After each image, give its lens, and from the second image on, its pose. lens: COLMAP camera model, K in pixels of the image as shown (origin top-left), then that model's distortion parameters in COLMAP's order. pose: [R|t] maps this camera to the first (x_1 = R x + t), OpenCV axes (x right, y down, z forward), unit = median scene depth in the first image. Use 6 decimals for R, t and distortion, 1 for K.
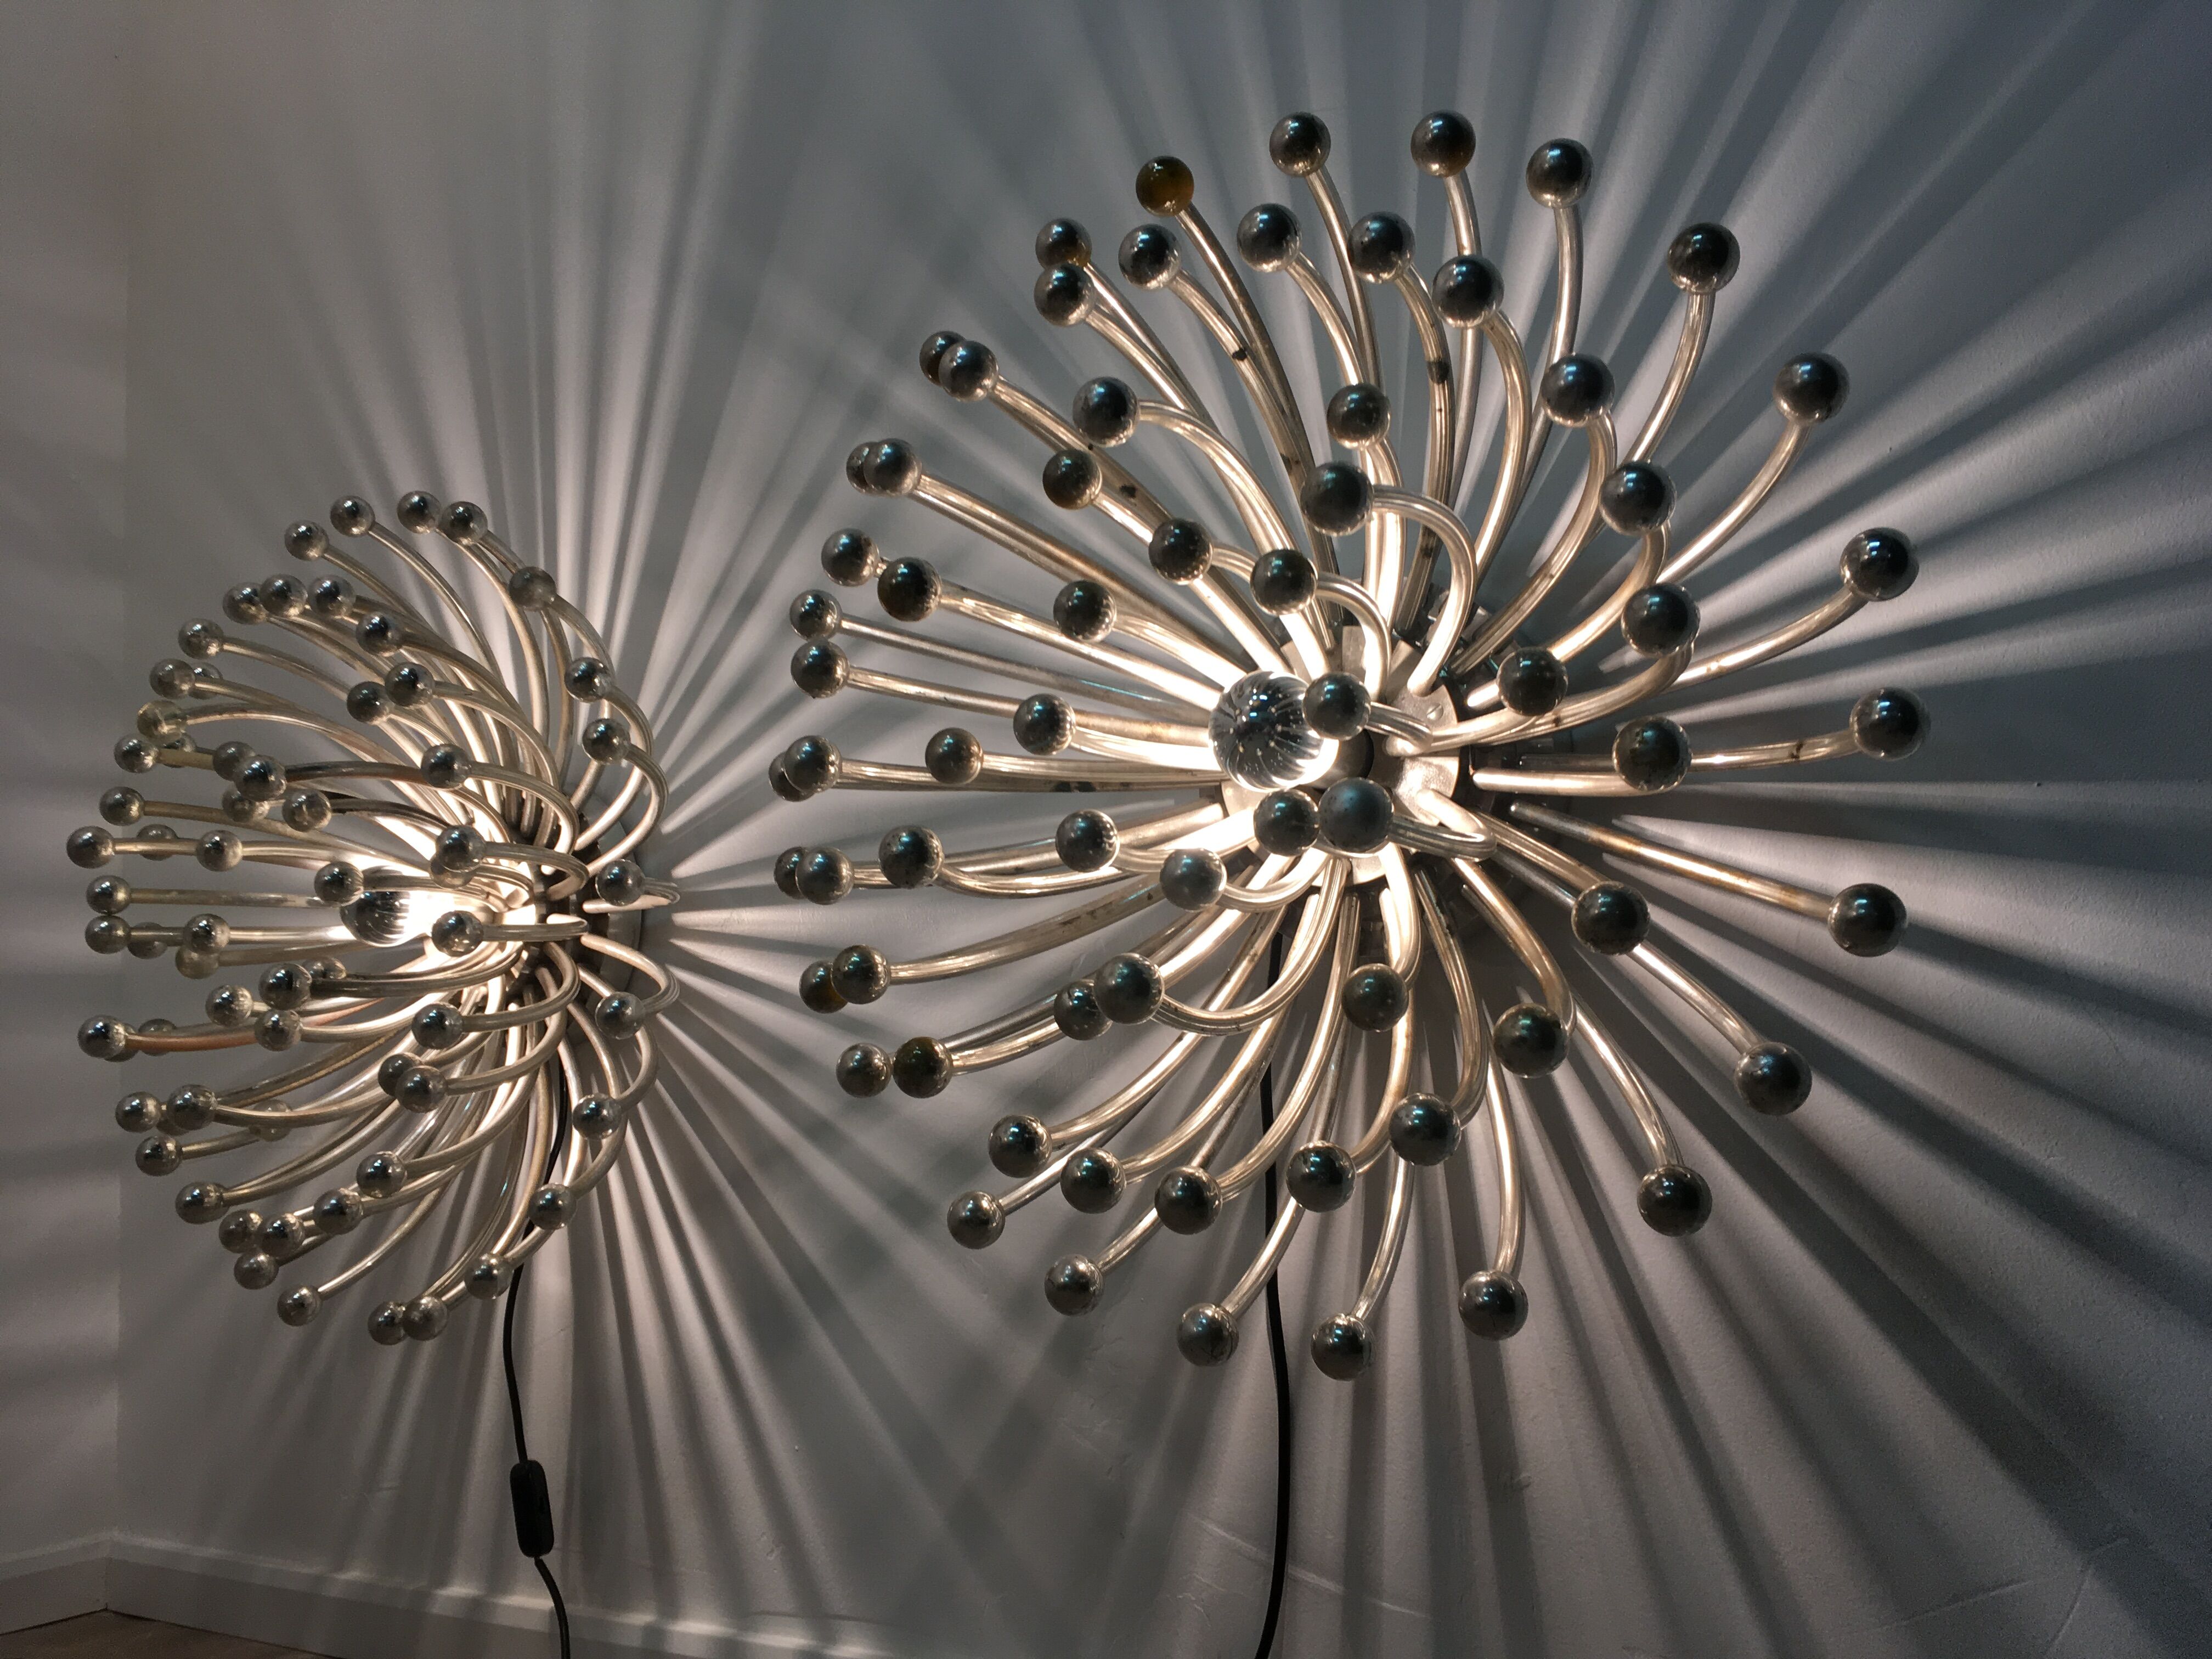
lens RADIAL K [[1905.7, 0, 1104.0], [0, 1905.7, 826.7], [0, 0, 1]] dist [0.067209, -0.009735]
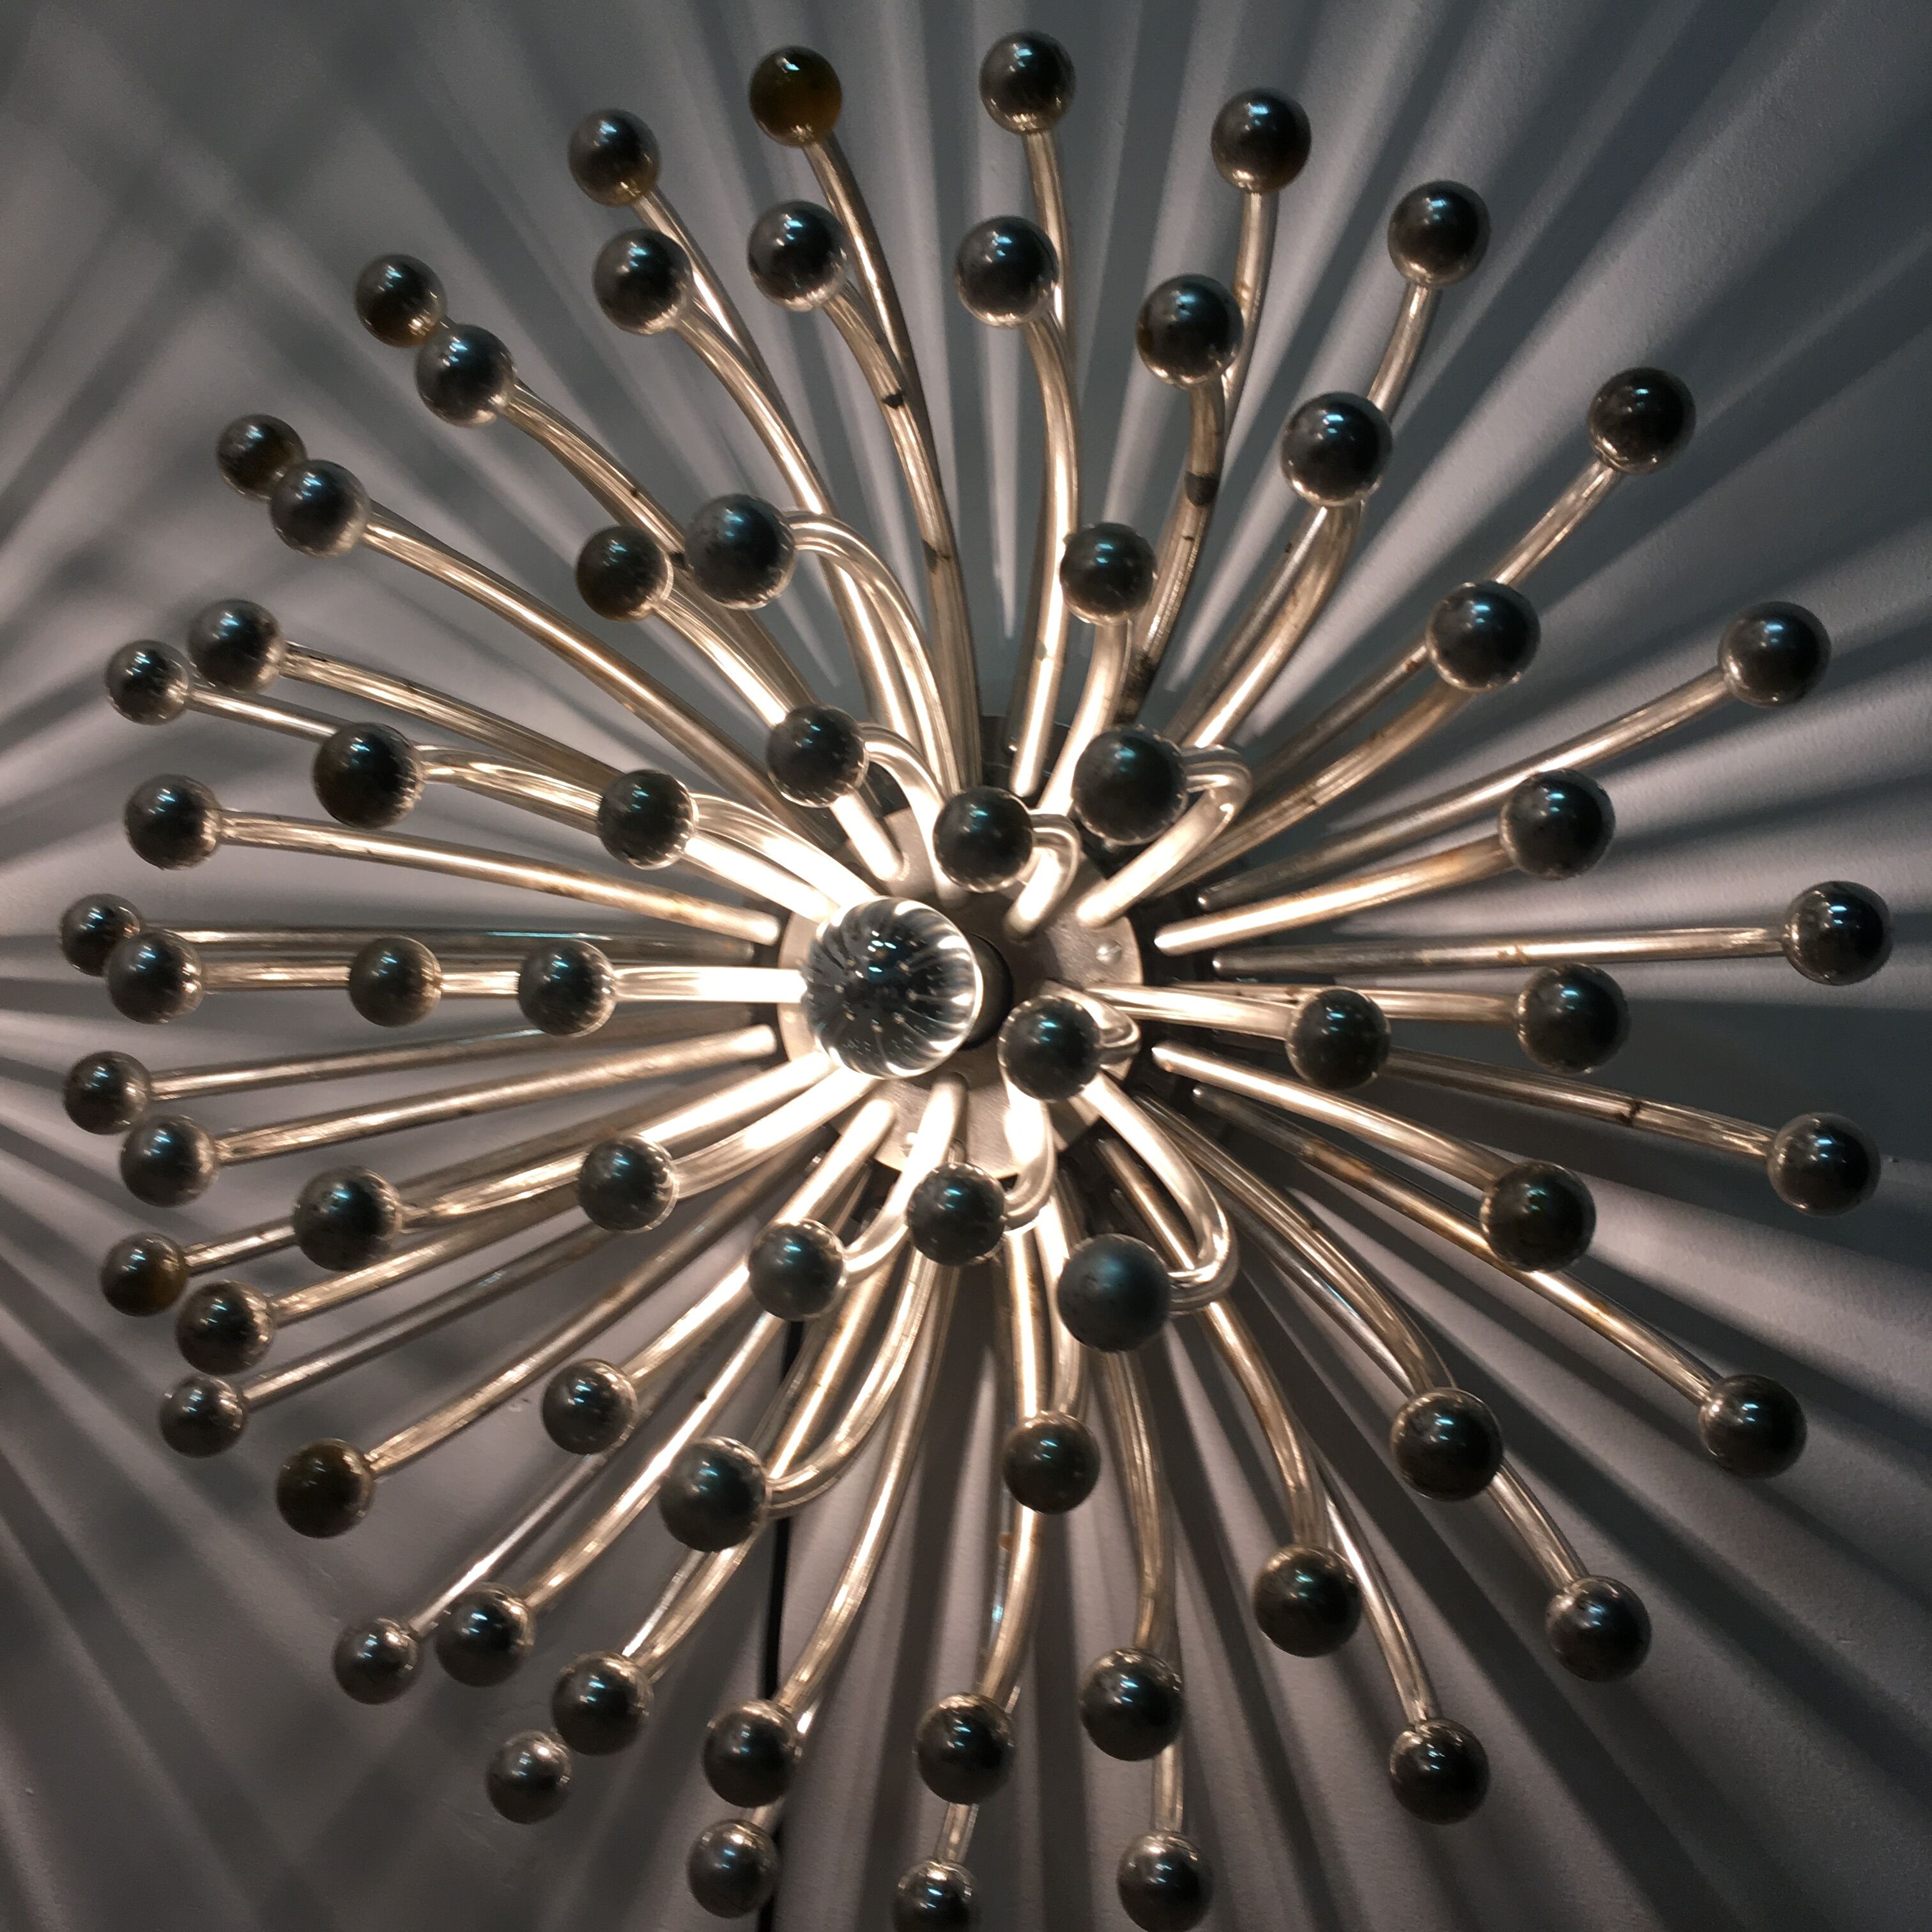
lens RADIAL K [[2225.9, 0, 956.2], [0, 2225.9, 975.5], [0, 0, 1]] dist [0.055742, 0.000000]
pose [[0.961774, 0.059690, 0.267261, -0.097749], [-0.102032, 0.983792, 0.147456, -0.167786], [-0.254127, -0.169088, 0.952276, 0.244892]]
